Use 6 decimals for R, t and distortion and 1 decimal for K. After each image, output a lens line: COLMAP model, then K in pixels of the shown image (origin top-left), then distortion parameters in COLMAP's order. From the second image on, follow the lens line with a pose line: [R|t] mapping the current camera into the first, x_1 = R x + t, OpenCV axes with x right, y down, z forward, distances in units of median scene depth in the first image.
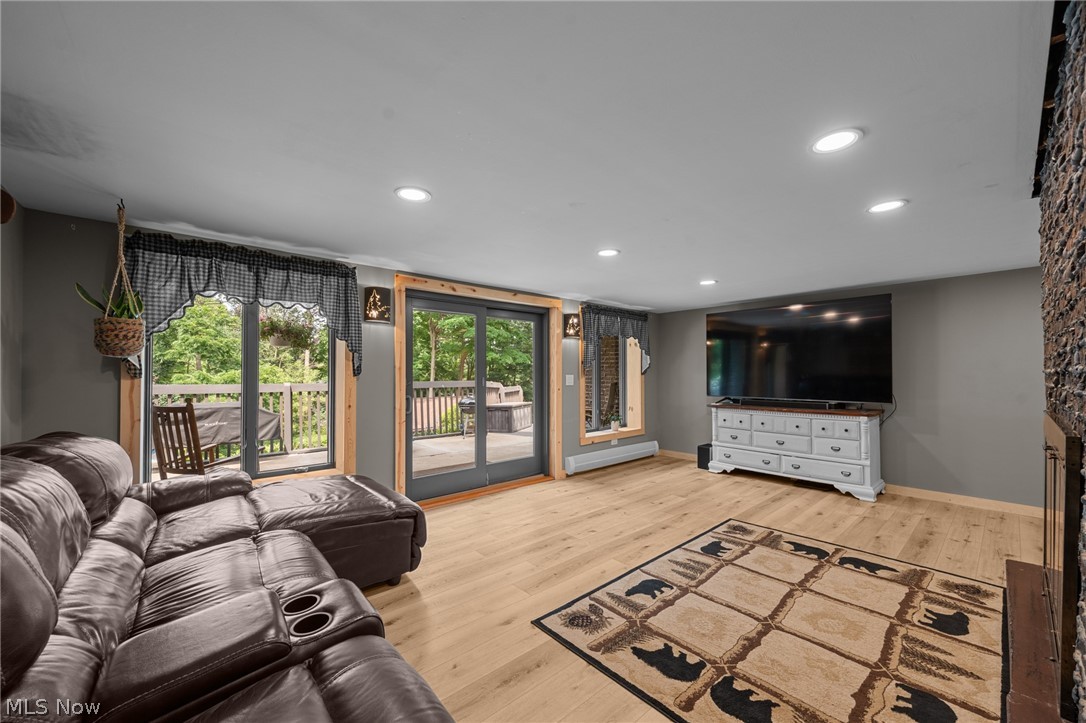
lens RADIAL K [[416.4, 0, 545.2], [0, 416.4, 369.9], [0, 0, 1]] dist [-0.003006, 0.000118]
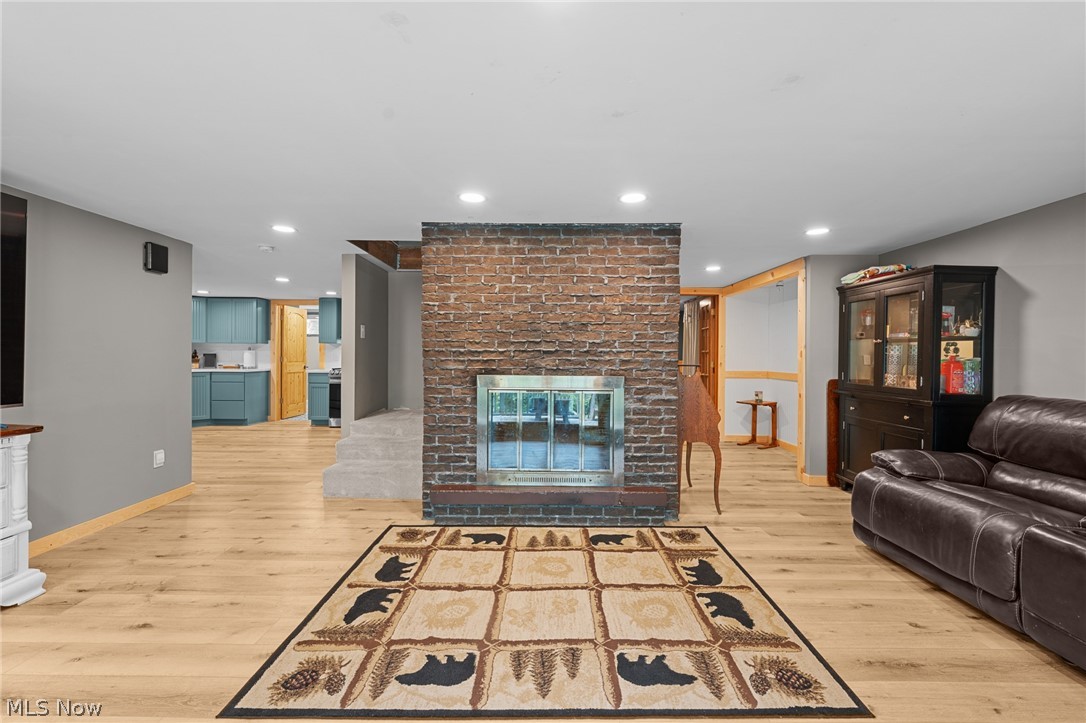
lens RADIAL K [[438.0, 0, 546.1], [0, 438.0, 356.6], [0, 0, 1]] dist [-0.001579, 0.000100]
pose [[-0.744229, -0.007152, 0.667886, -0.094058], [-0.008720, 0.999961, 0.000991, 0.018215], [-0.667867, -0.005087, -0.744263, 1.651570]]
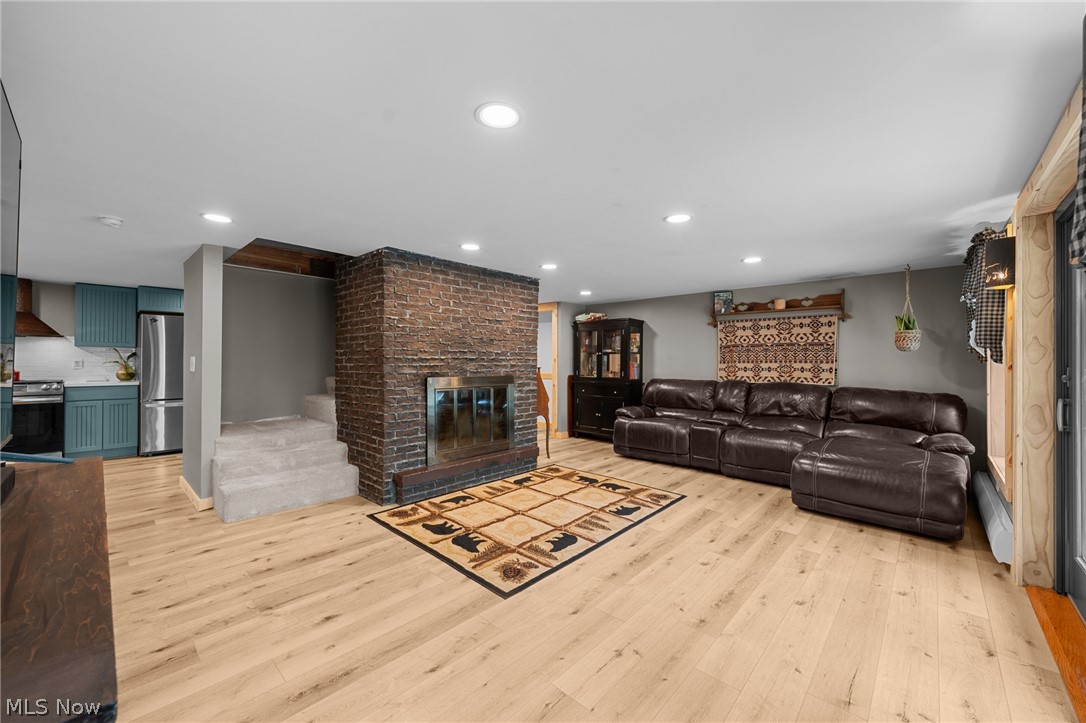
lens RADIAL K [[416.4, 0, 538.1], [0, 416.4, 362.5], [0, 0, 1]] dist [-0.003006, 0.000118]
pose [[-0.996258, -0.002139, -0.086405, 0.675102], [-0.001786, 0.999990, -0.004162, 0.025838], [0.086413, -0.003992, -0.996251, 2.407749]]
